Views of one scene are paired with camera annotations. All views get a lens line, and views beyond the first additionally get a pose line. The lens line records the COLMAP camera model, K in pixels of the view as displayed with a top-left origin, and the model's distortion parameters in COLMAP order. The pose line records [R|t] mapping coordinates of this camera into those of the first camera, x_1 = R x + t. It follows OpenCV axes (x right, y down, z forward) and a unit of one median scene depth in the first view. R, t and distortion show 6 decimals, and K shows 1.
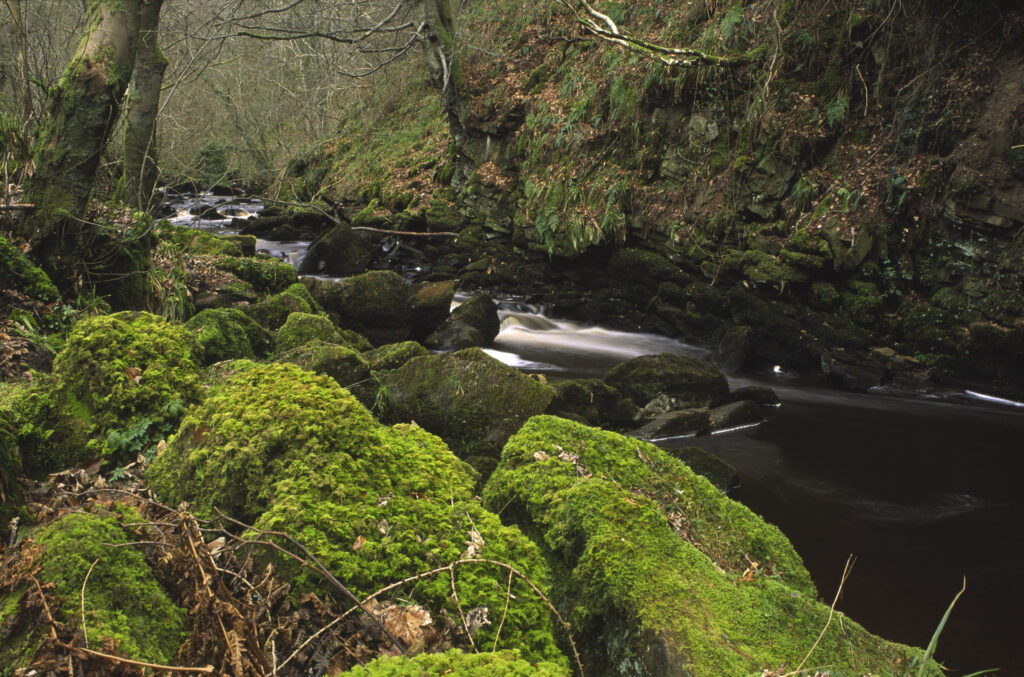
lens RADIAL K [[1100.5, 0, 512.7], [0, 1100.5, 339.7], [0, 0, 1]] dist [-0.131978, 0.000000]
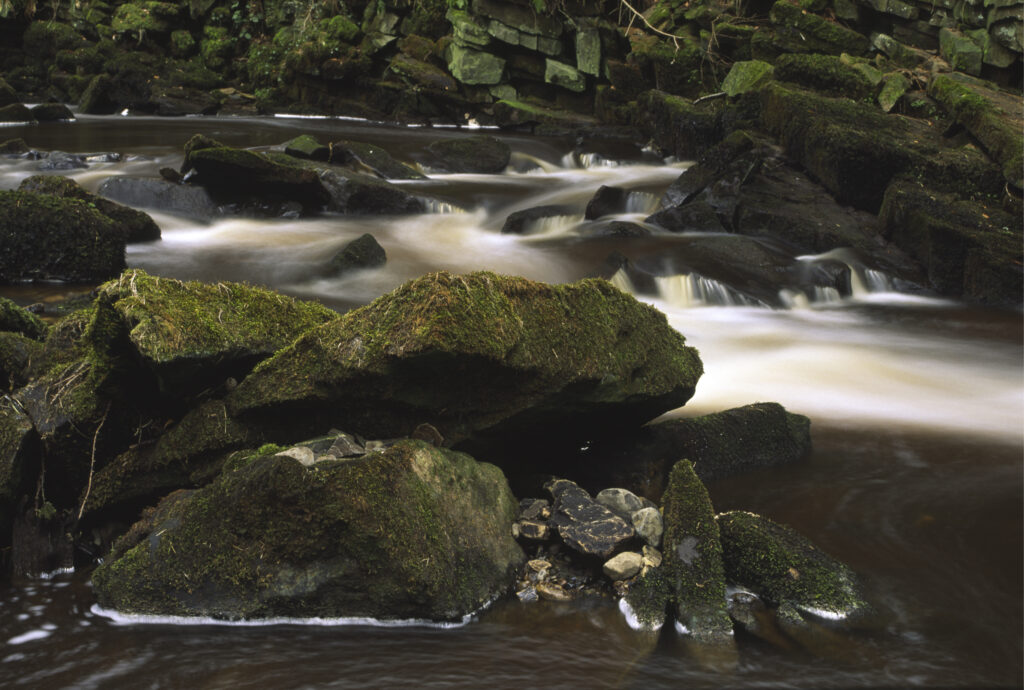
lens RADIAL K [[1752.9, 0, 512.3], [0, 1752.9, 346.7], [0, 0, 1]] dist [0.077021, 0.000000]
pose [[0.982637, -0.041643, 0.180807, 0.277867], [0.035754, 0.998722, 0.035710, 0.191476], [-0.182064, -0.028626, 0.982870, -0.663188]]
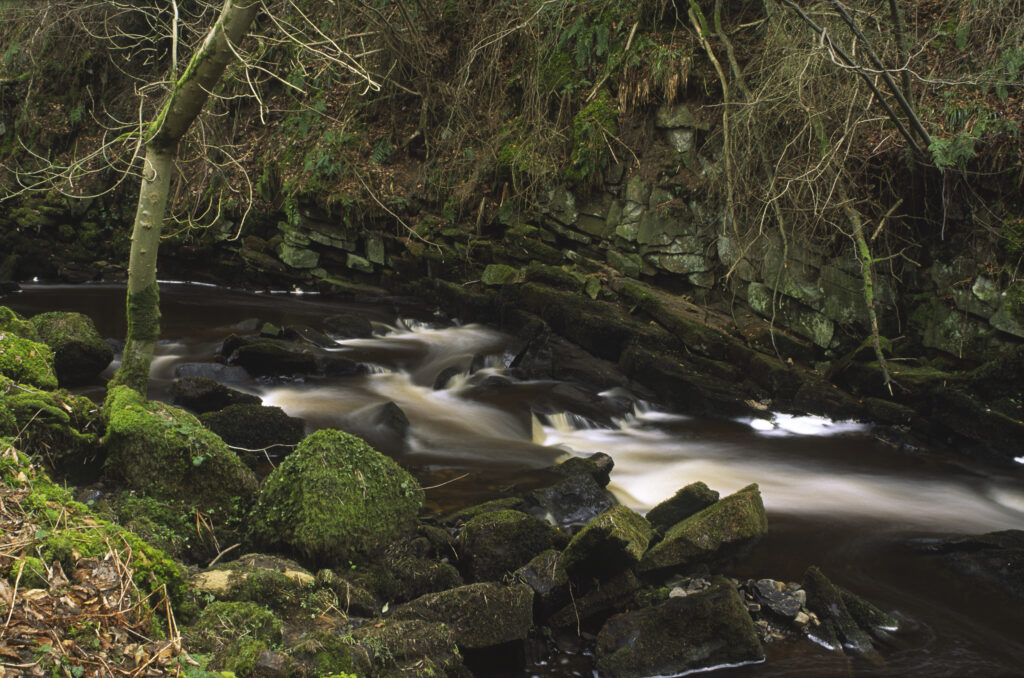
lens RADIAL K [[1100.5, 0, 512.7], [0, 1100.5, 334.4], [0, 0, 1]] dist [-0.131978, 0.000000]
pose [[0.862037, -0.083788, 0.499871, 0.051399], [0.078701, 0.996407, 0.031297, 0.108406], [-0.500697, 0.012361, 0.865534, -0.674351]]
